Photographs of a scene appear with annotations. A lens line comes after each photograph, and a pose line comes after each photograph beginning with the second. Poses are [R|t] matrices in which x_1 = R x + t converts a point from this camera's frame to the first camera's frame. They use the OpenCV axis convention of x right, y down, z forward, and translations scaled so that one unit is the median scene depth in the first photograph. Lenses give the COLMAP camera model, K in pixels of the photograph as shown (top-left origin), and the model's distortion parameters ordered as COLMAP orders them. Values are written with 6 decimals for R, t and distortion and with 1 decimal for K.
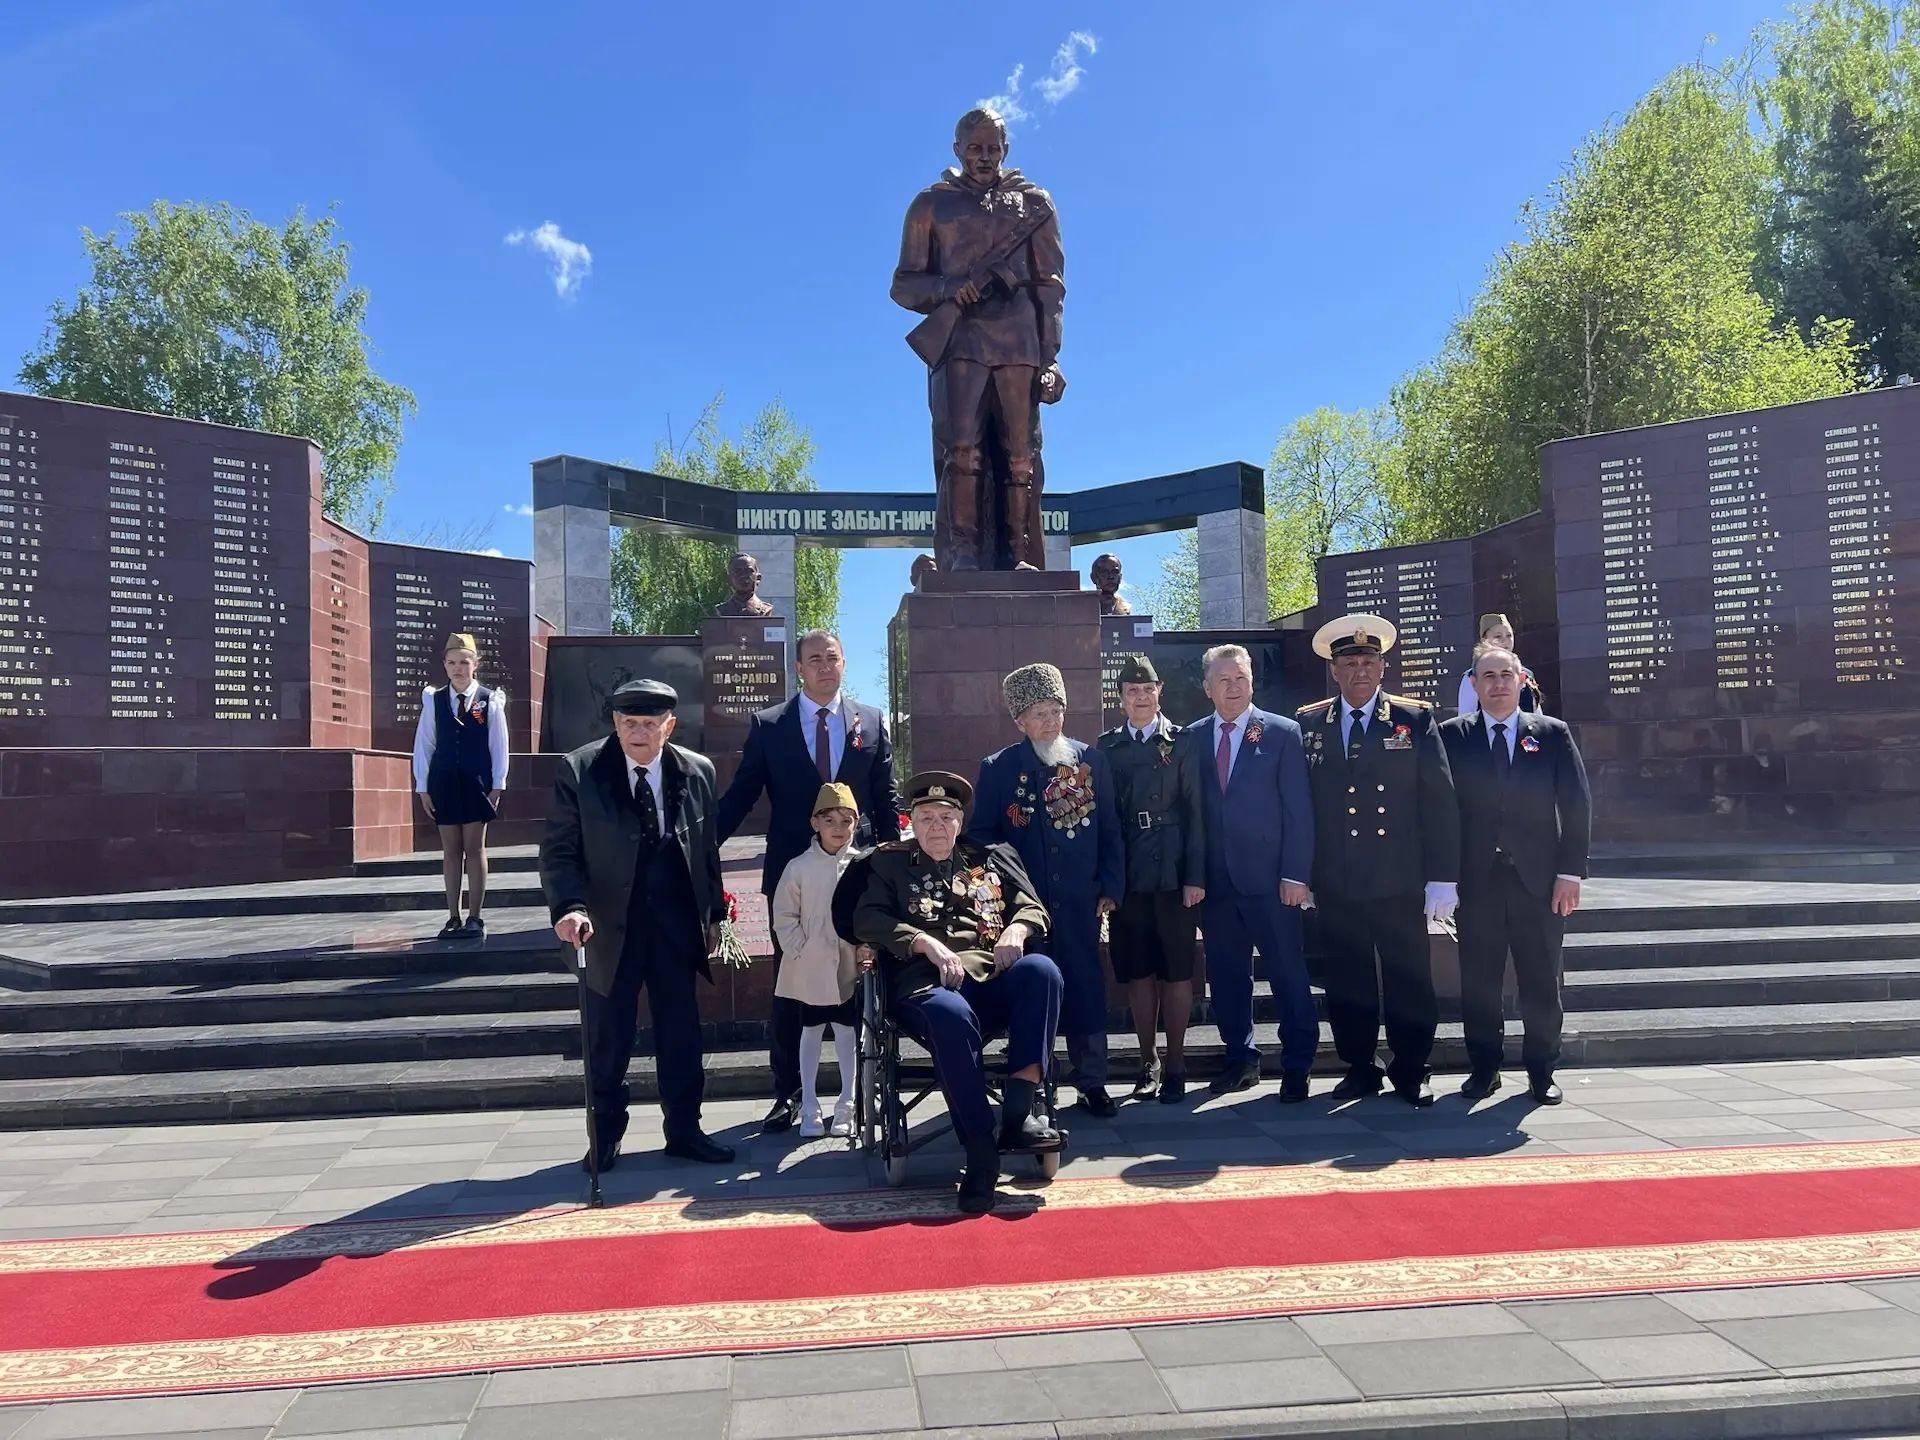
lens RADIAL K [[1354.9, 0, 960.0], [0, 1354.9, 720.0], [0, 0, 1]] dist [-0.005334, -0.051557]
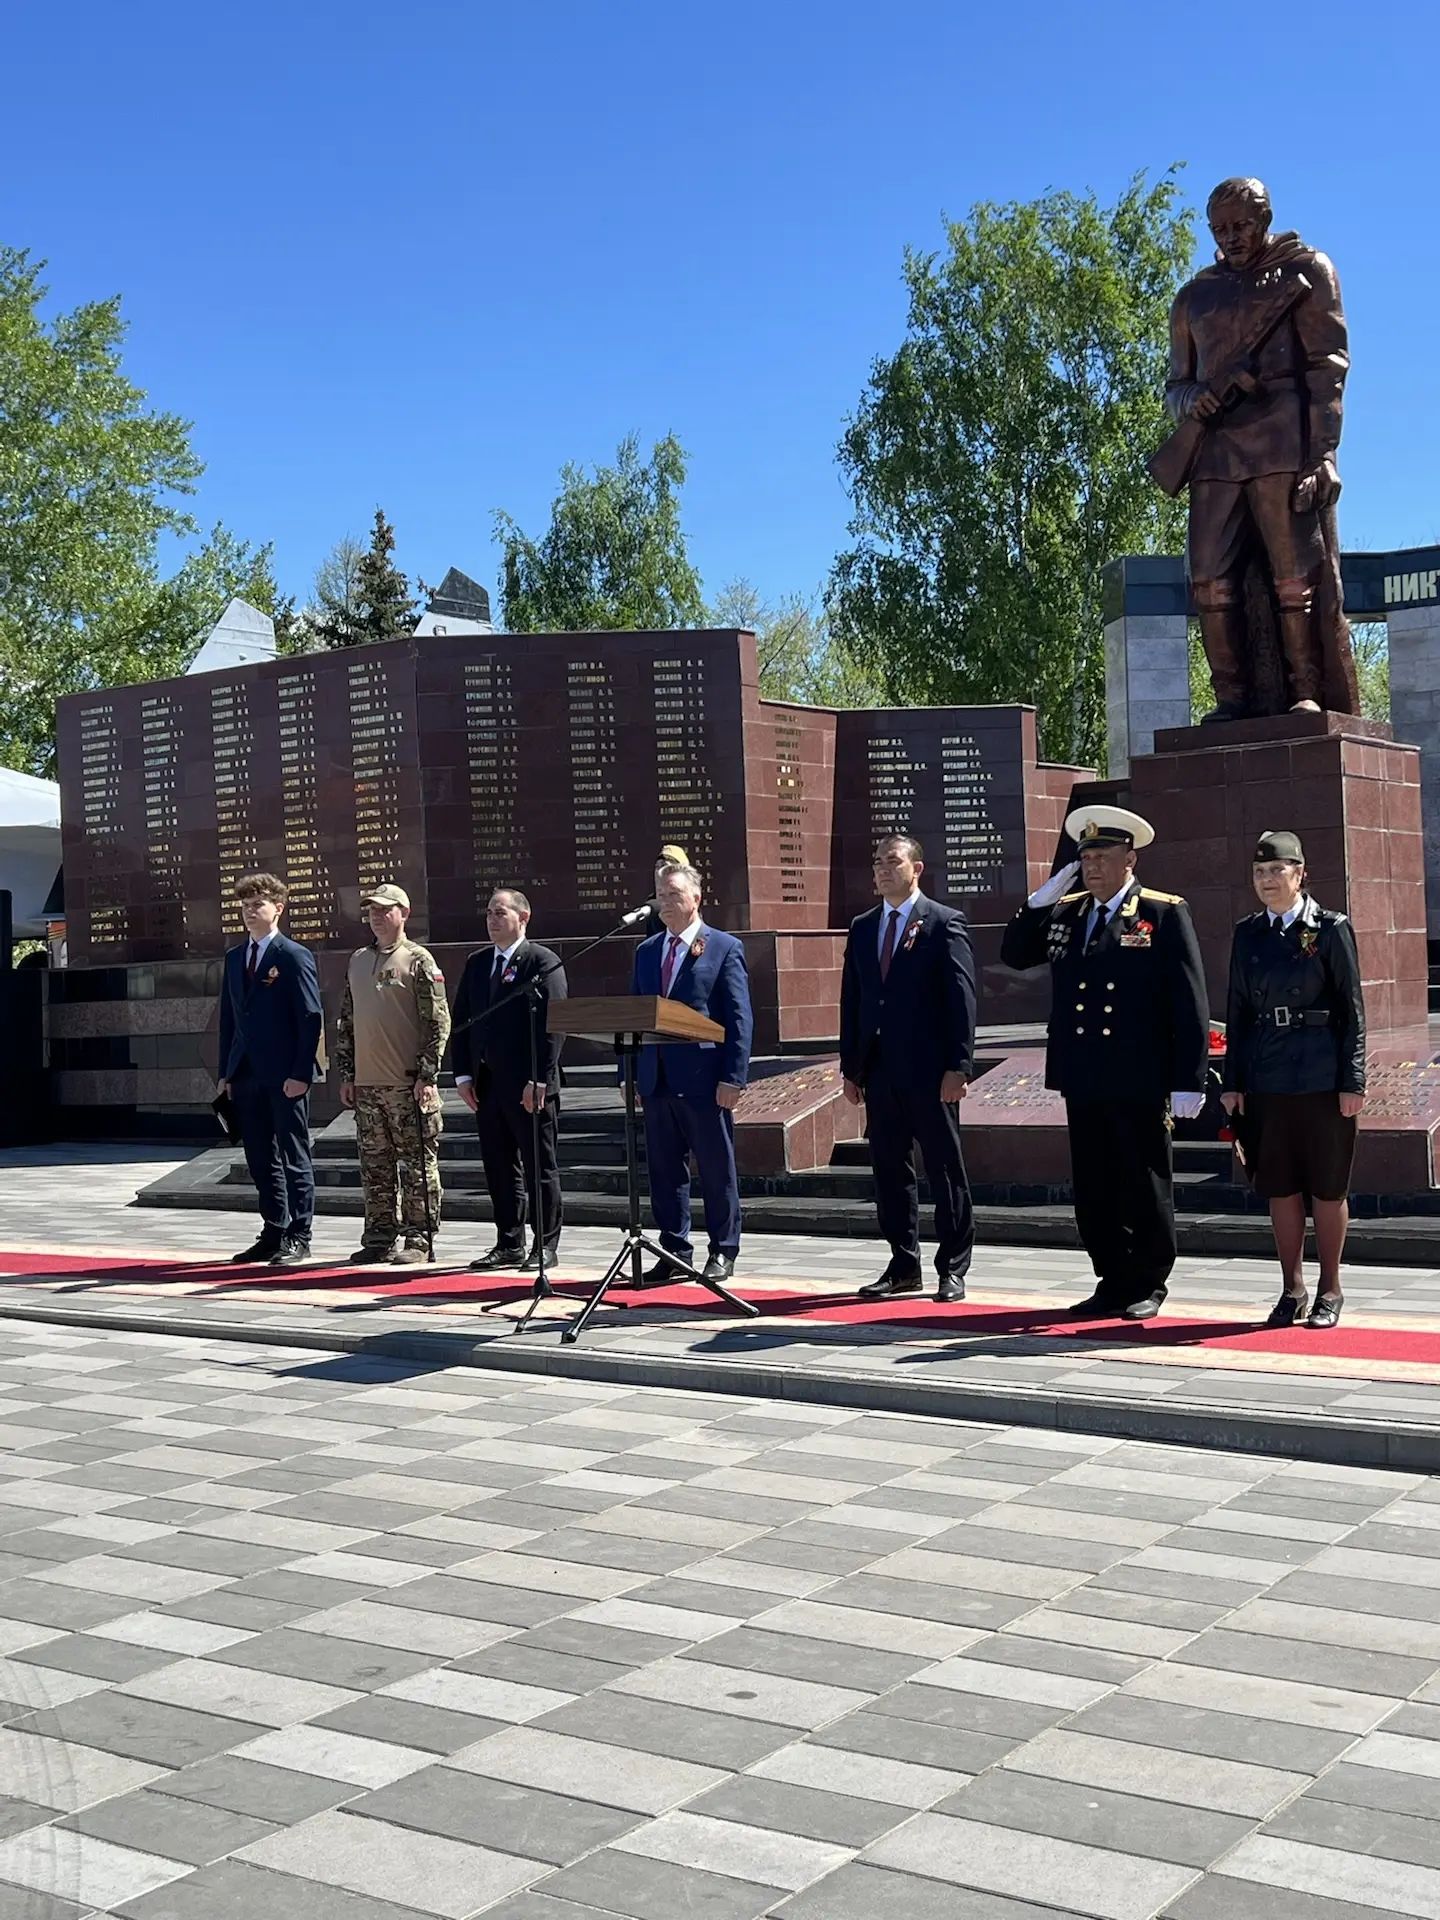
lens RADIAL K [[2174.4, 0, 720.0], [0, 2174.4, 960.0], [0, 0, 1]] dist [0.001635, -0.687063]
pose [[0.727473, -0.012502, -0.686022, 0.691217], [0.056710, 0.997509, 0.041958, -0.029876], [0.683788, -0.069427, 0.726370, -0.243962]]
